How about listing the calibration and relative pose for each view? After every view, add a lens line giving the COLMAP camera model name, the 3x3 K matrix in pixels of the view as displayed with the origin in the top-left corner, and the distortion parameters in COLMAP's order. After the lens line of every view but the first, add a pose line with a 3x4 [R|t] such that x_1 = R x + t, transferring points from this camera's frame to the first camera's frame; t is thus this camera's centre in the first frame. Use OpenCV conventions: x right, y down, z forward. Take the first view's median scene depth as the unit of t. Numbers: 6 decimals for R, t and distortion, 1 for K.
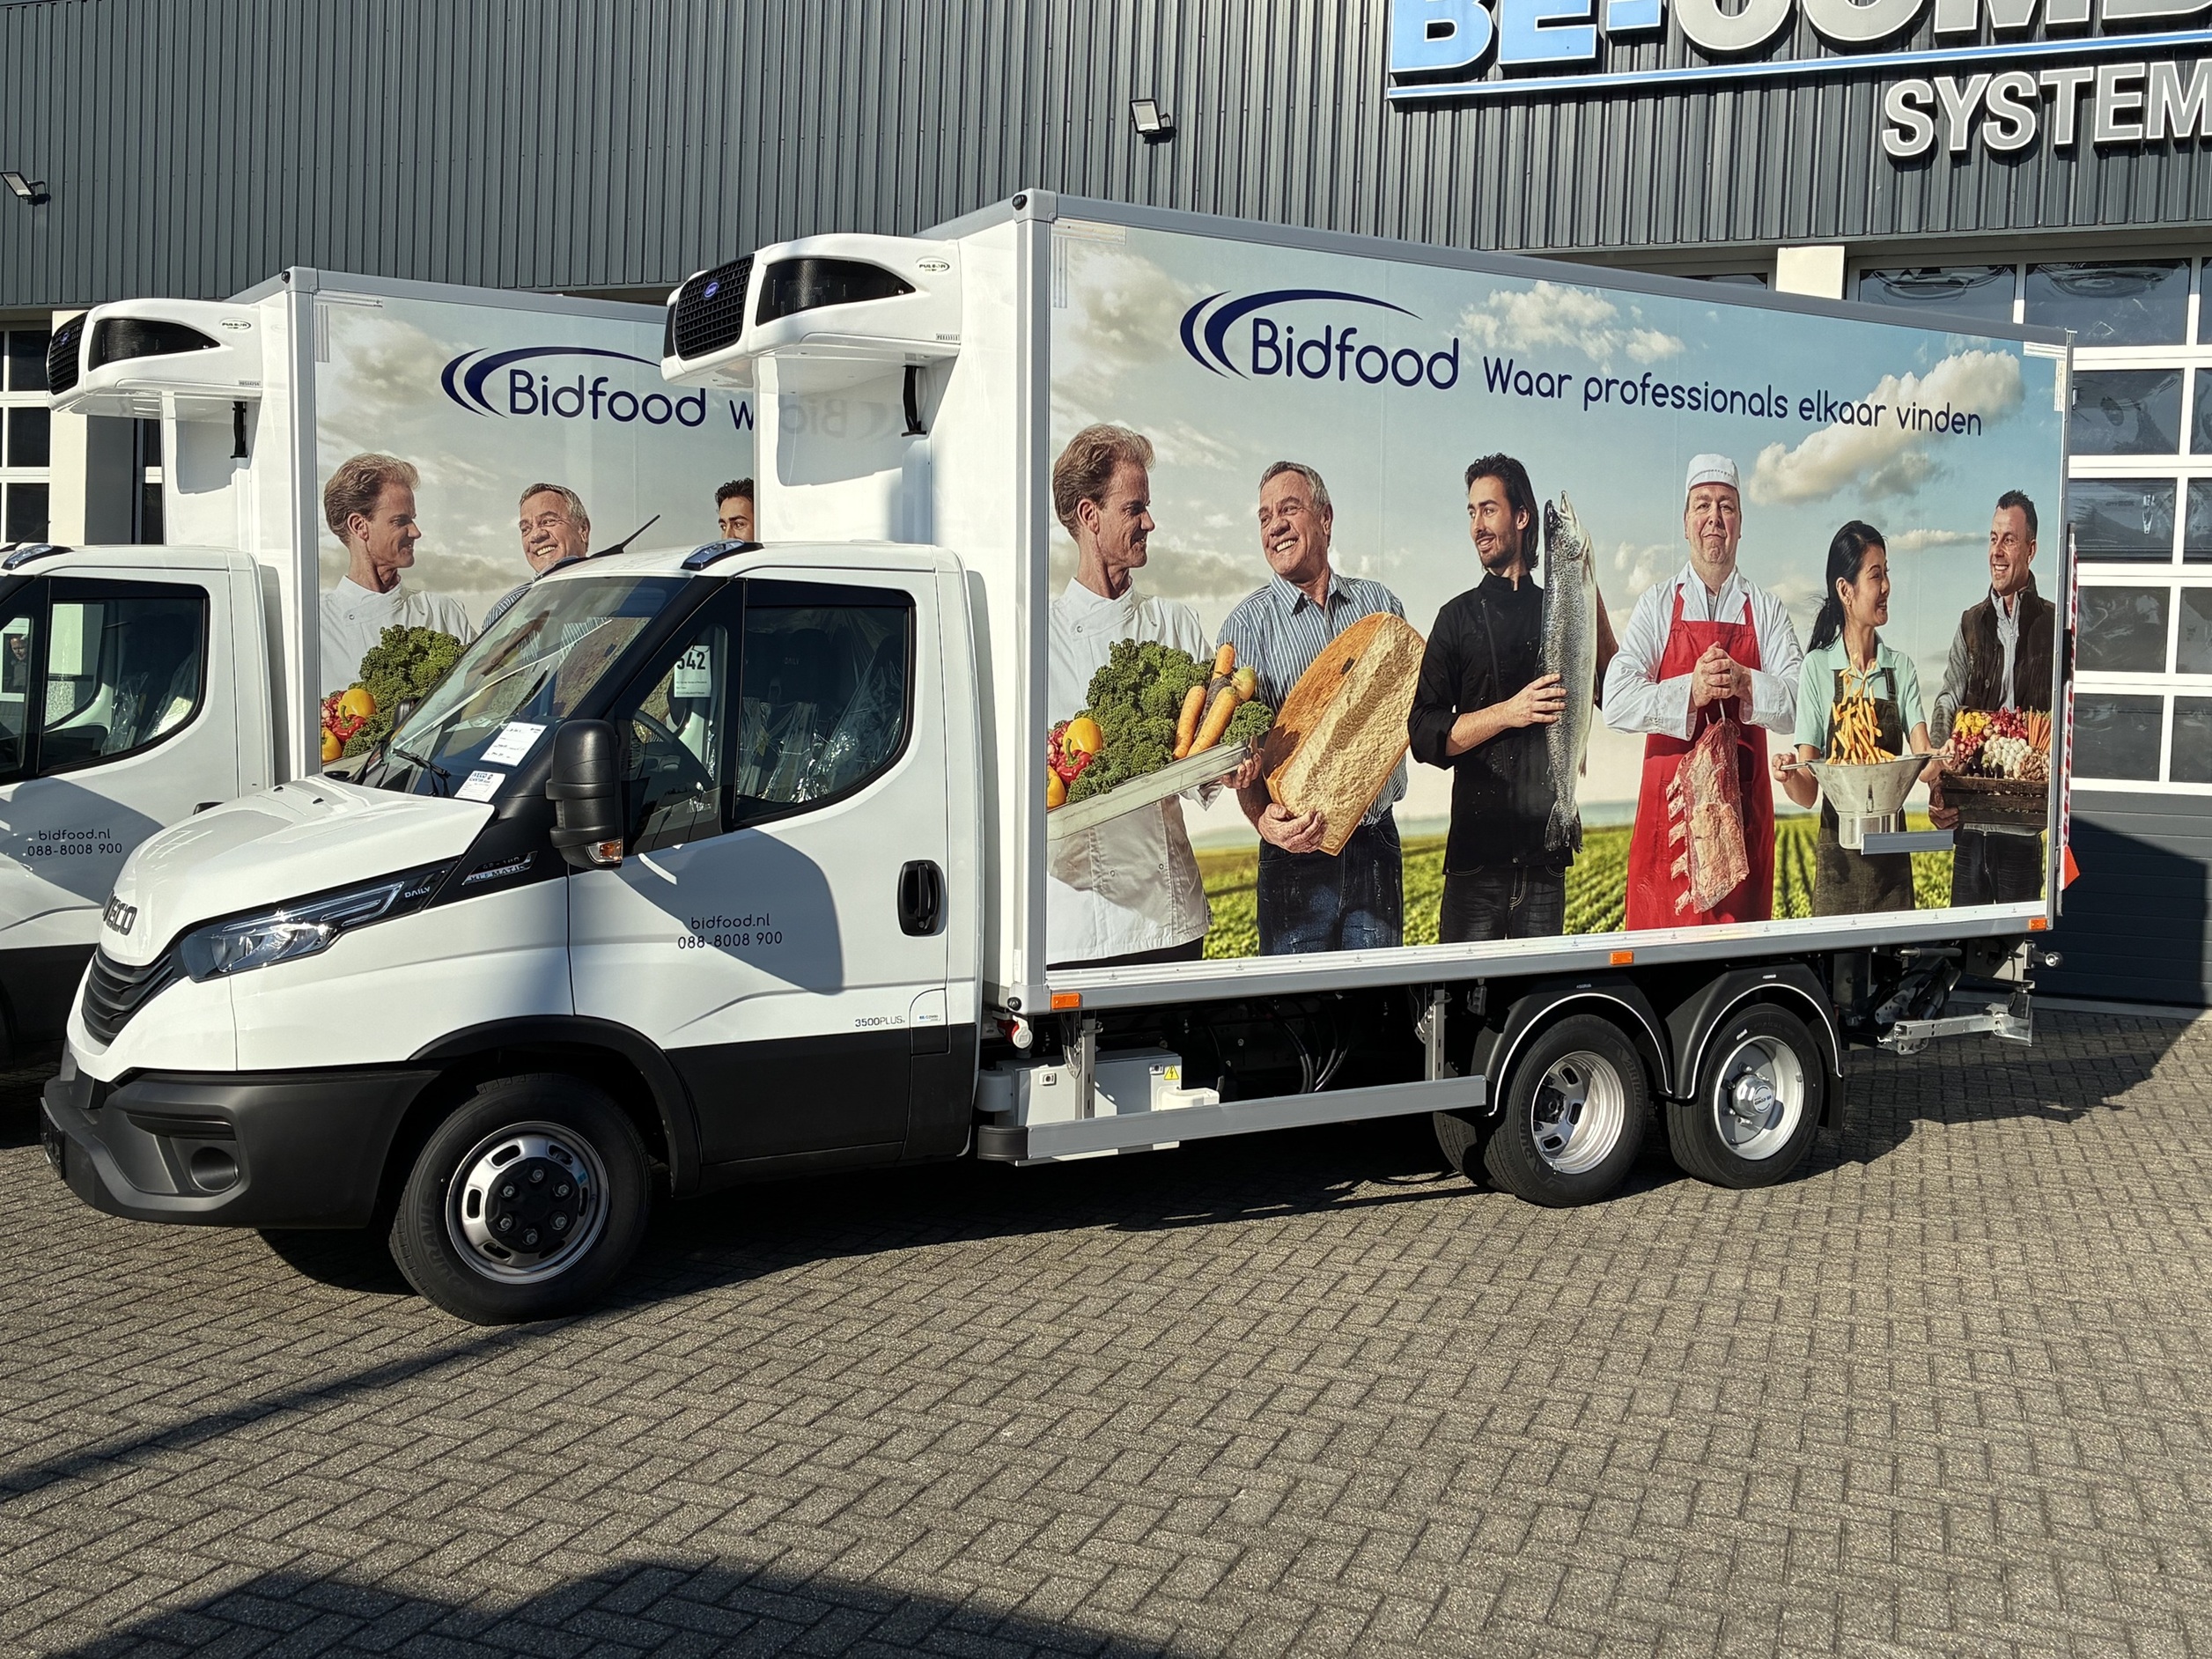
lens RADIAL K [[2146.5, 0, 1106.0], [0, 2146.5, 829.5], [0, 0, 1]] dist [-0.004928, 0.036806]
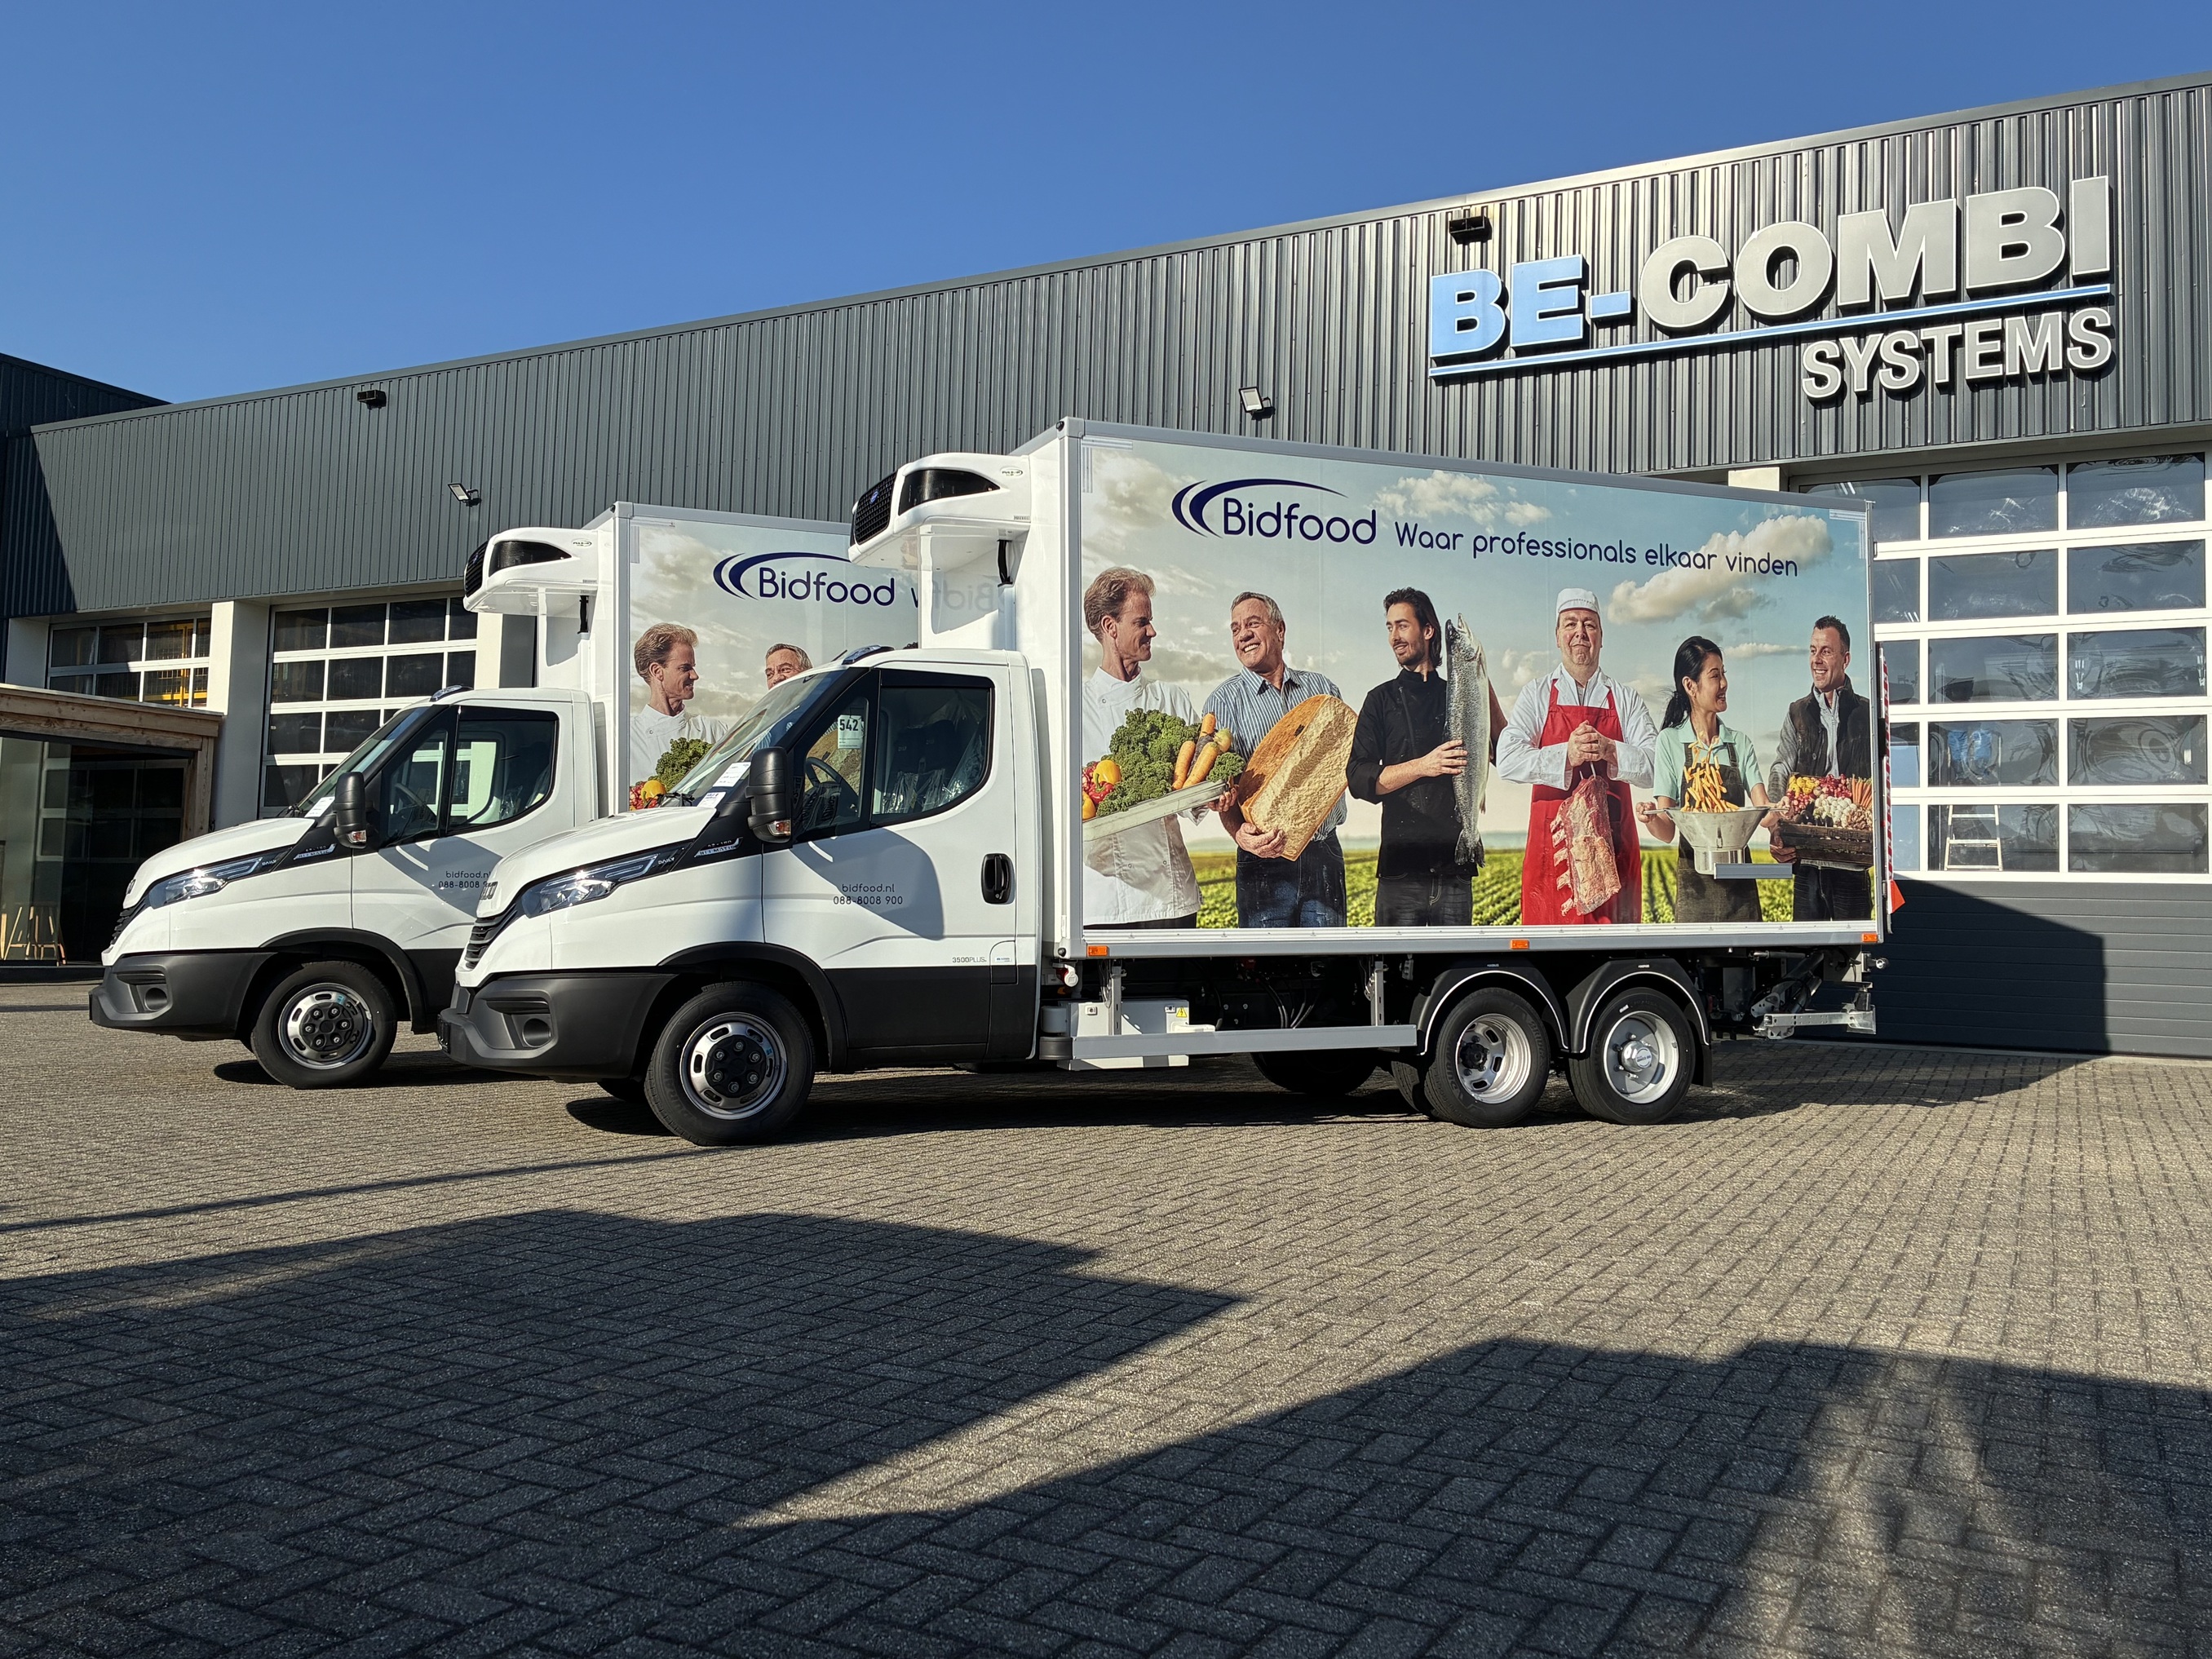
lens RADIAL K [[1800.7, 0, 1106.0], [0, 1800.7, 829.5], [0, 0, 1]] dist [0.007815, 0.001648]
pose [[0.992555, -0.018629, -0.120368, 0.116601], [0.005989, 0.994504, -0.104528, 0.106955], [0.121654, 0.103029, 0.987211, -0.196581]]
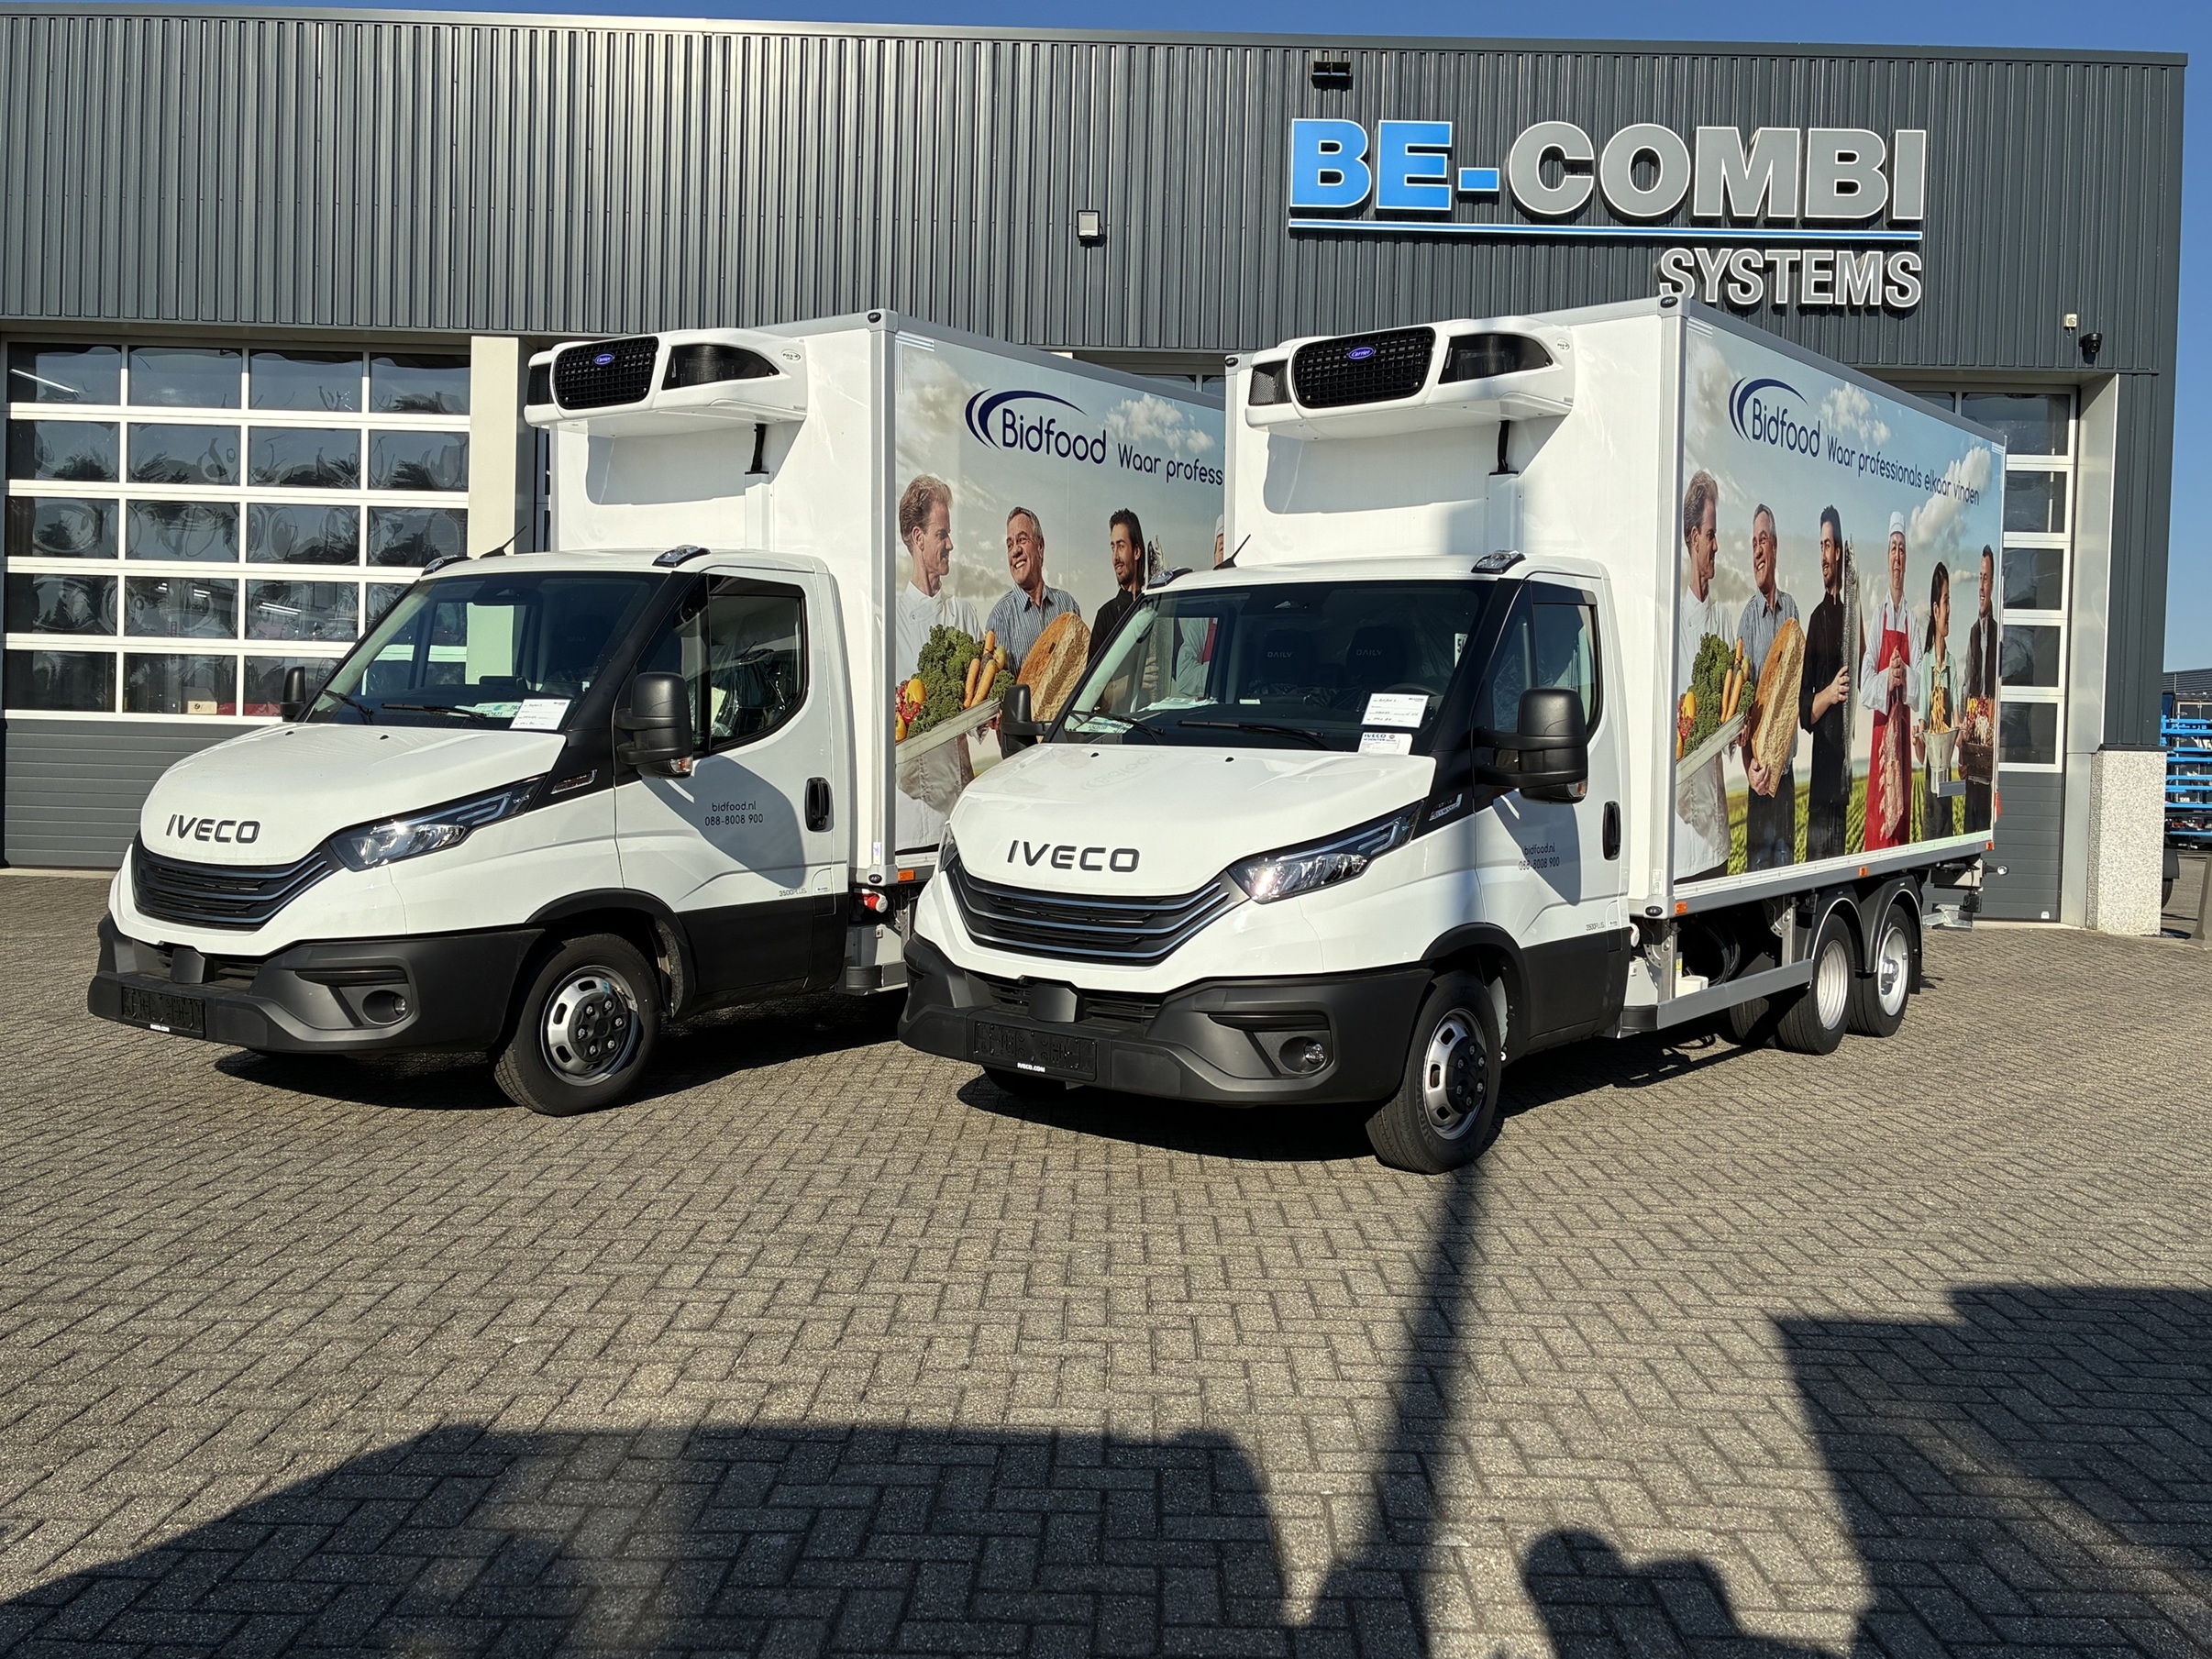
lens RADIAL K [[1800.7, 0, 1106.0], [0, 1800.7, 829.5], [0, 0, 1]] dist [0.007815, 0.001648]
pose [[0.938707, -0.028092, 0.343569, -0.647073], [0.029789, 0.999556, 0.000339, 0.015832], [-0.343426, 0.009917, 0.939127, 0.091217]]
